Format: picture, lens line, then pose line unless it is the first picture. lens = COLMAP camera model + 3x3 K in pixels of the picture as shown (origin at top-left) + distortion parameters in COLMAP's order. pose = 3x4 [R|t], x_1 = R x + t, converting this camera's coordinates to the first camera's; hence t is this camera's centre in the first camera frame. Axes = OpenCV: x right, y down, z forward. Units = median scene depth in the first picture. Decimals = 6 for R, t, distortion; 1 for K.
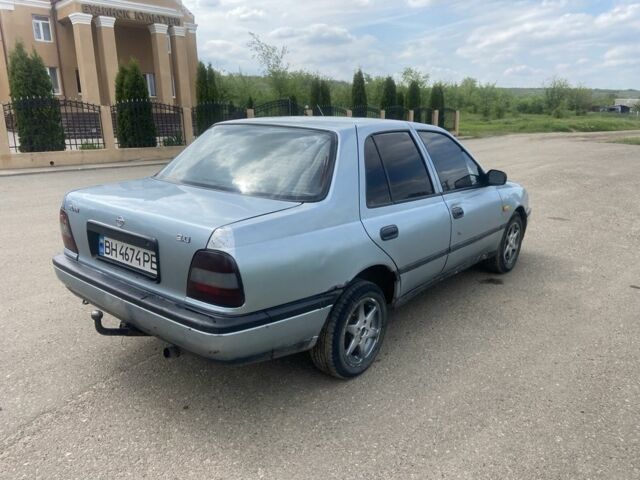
lens RADIAL K [[518.2, 0, 328.0], [0, 518.2, 241.2], [0, 0, 1]] dist [0.116759, -0.164419]
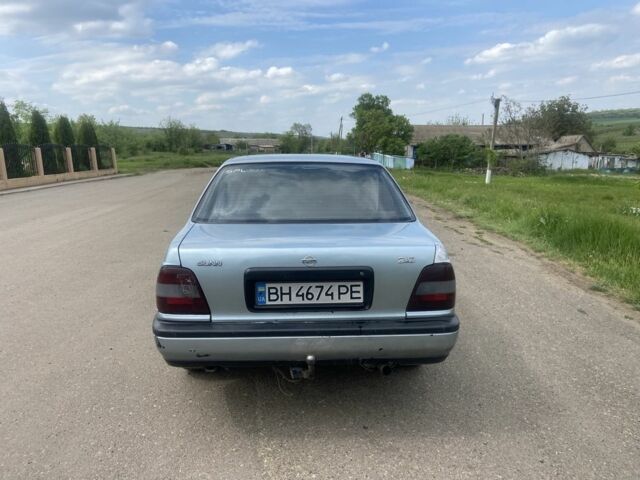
lens RADIAL K [[518.2, 0, 328.0], [0, 518.2, 241.2], [0, 0, 1]] dist [0.116759, -0.164419]
pose [[0.710555, -0.134386, 0.690689, -0.124975], [0.180997, 0.983470, 0.005149, -0.008747], [-0.679964, 0.121354, 0.723134, 0.030613]]
